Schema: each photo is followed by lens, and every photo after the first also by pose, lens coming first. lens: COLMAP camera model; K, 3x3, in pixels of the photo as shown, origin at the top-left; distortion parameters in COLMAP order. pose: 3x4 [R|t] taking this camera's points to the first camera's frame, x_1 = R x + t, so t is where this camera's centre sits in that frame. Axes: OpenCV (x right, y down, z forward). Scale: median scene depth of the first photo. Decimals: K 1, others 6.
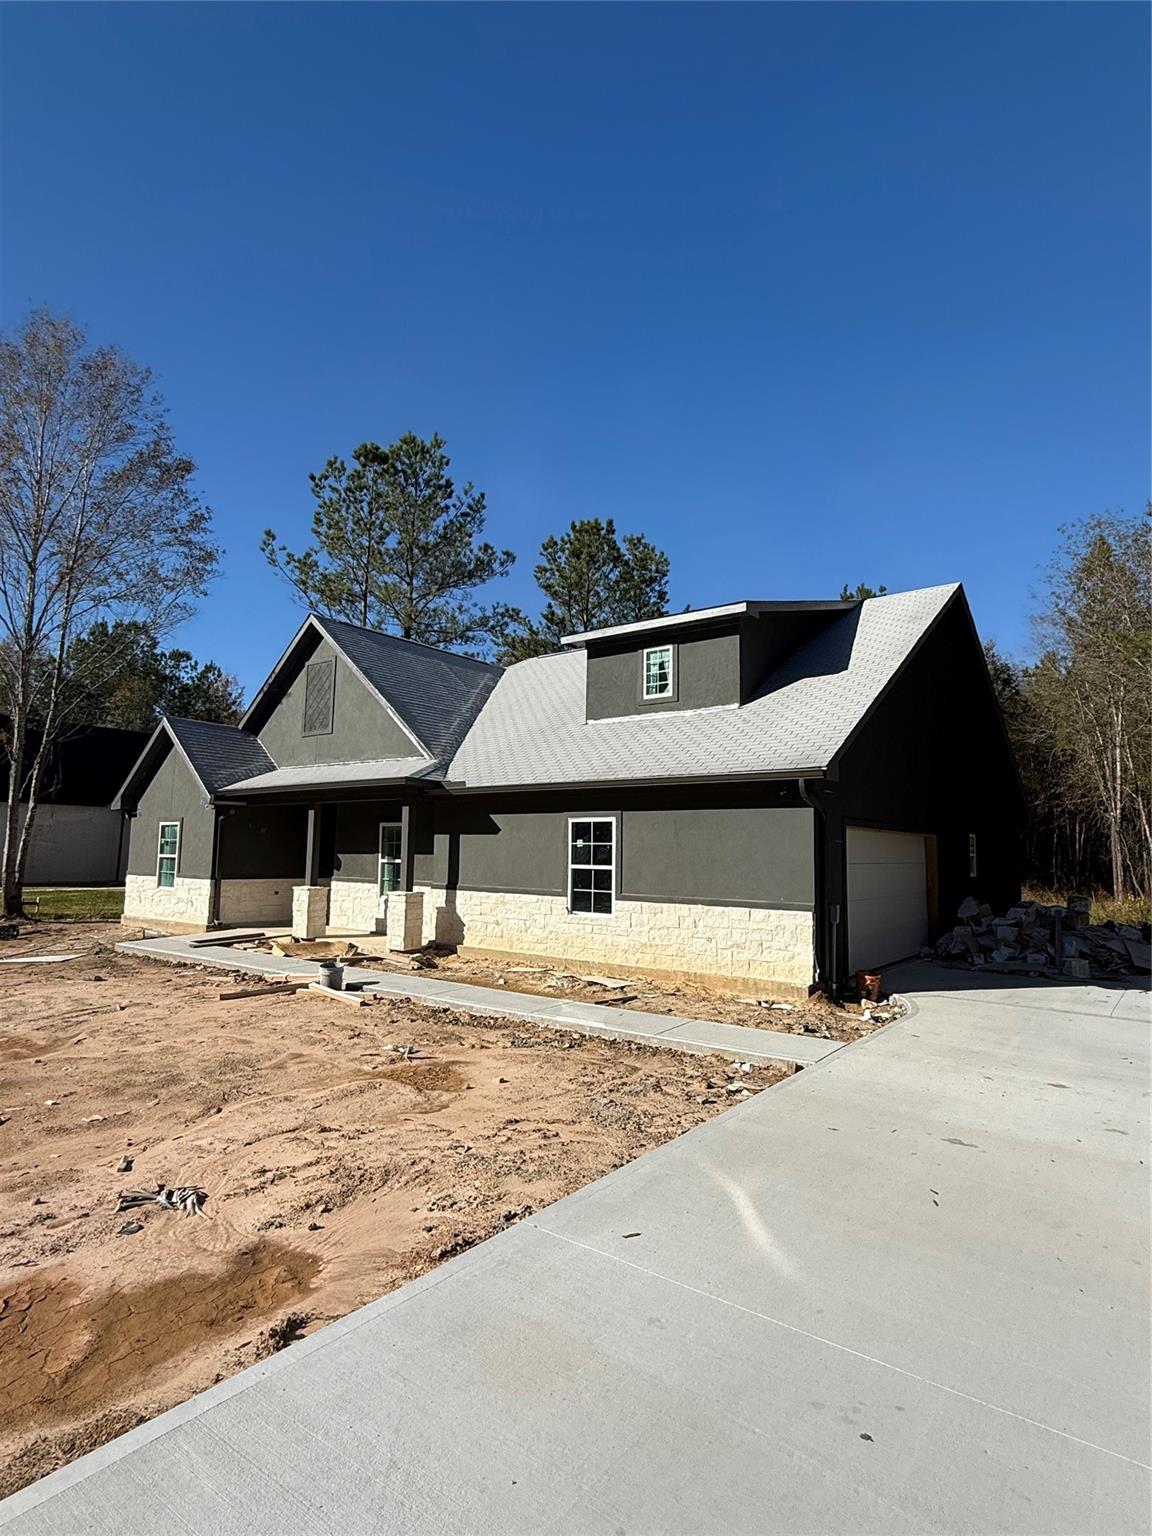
lens RADIAL K [[828.1, 0, 576.0], [0, 828.1, 768.0], [0, 0, 1]] dist [0.002778, 0.000602]
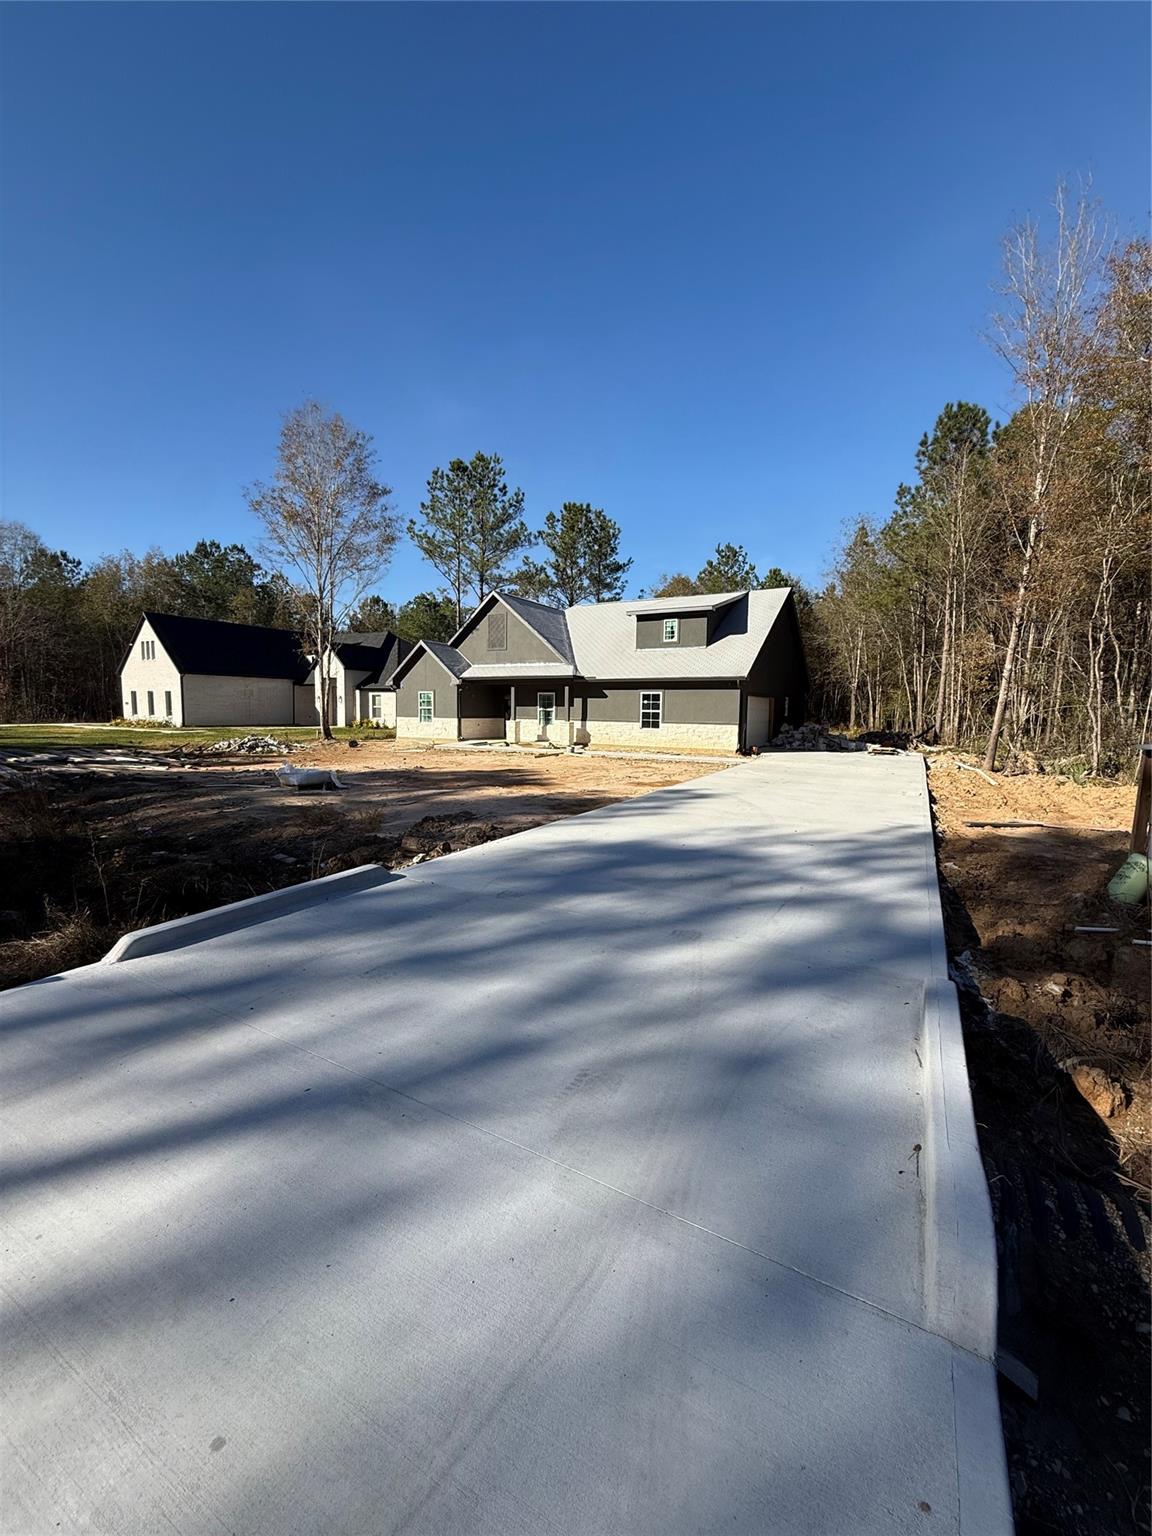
lens RADIAL K [[624.7, 0, 576.0], [0, 624.7, 768.0], [0, 0, 1]] dist [0.000299, -0.000026]
pose [[0.990022, -0.015606, 0.140045, -0.387250], [-0.012443, 0.980284, 0.197203, -0.070088], [-0.140361, -0.196977, 0.970308, -0.713236]]
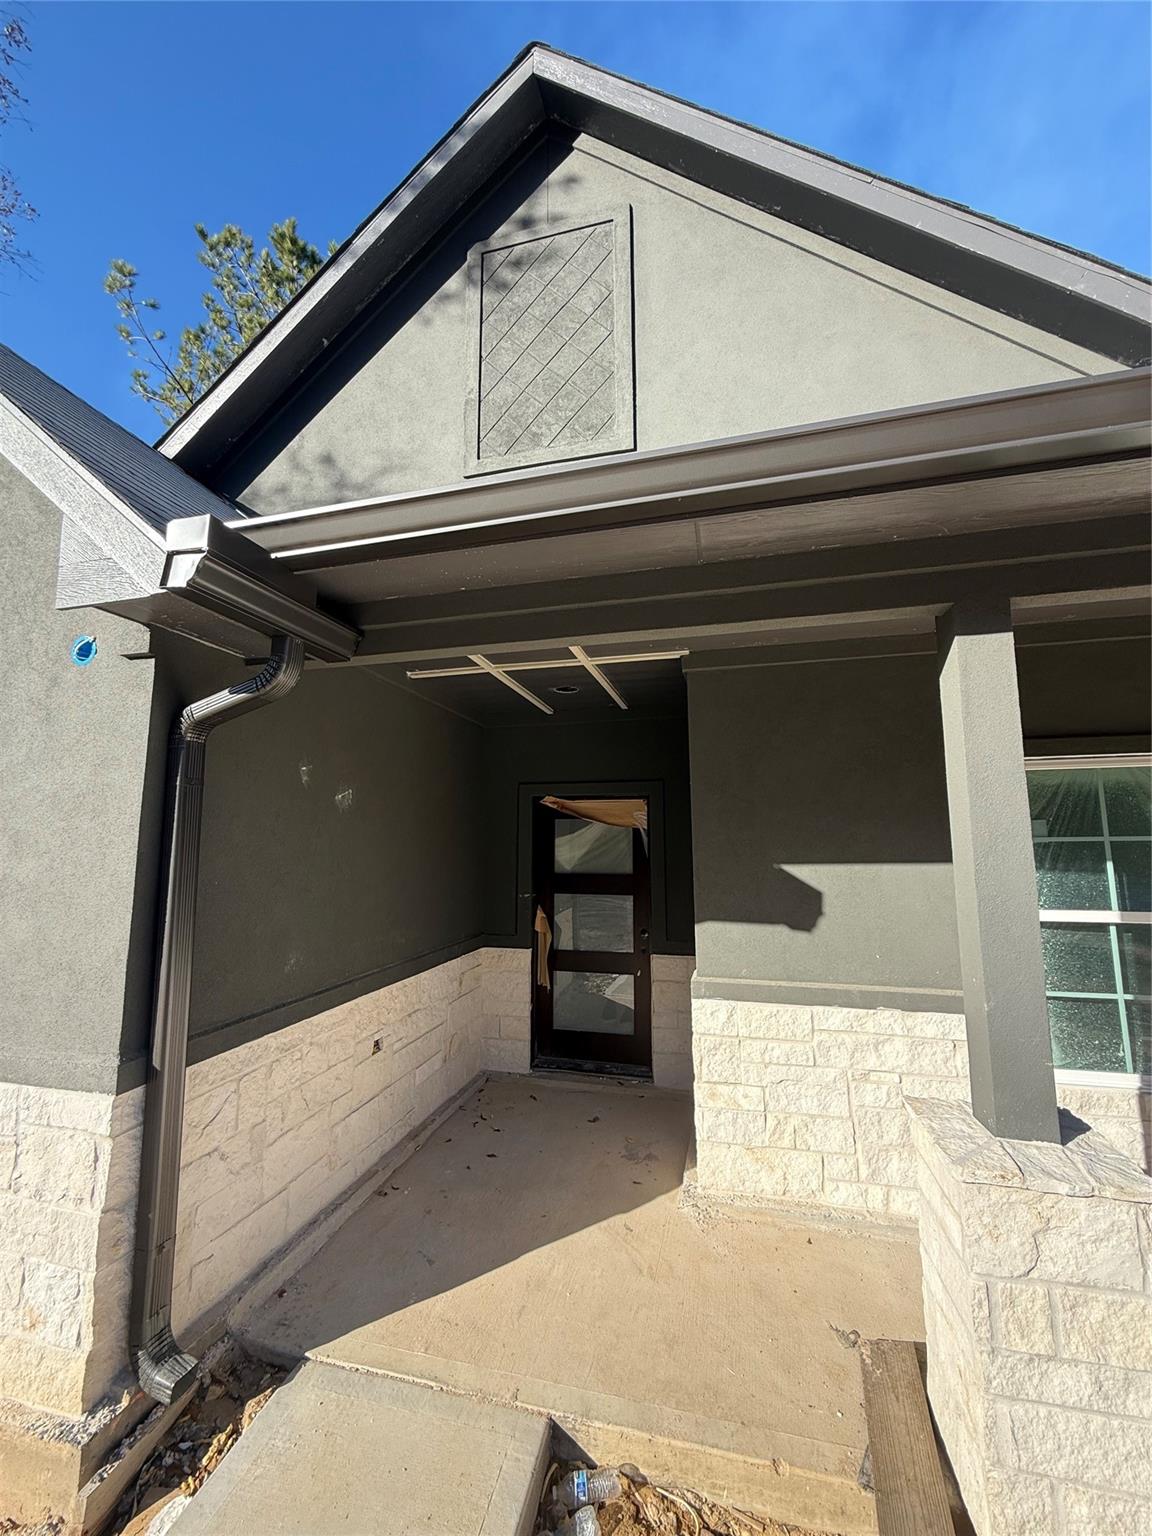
lens RADIAL K [[624.7, 0, 576.0], [0, 624.7, 768.0], [0, 0, 1]] dist [0.000299, -0.000026]
pose [[0.918367, 0.034882, 0.394189, -0.437658], [-0.025560, 0.999256, -0.028877, 0.079592], [-0.394903, 0.016444, 0.918576, 0.912142]]
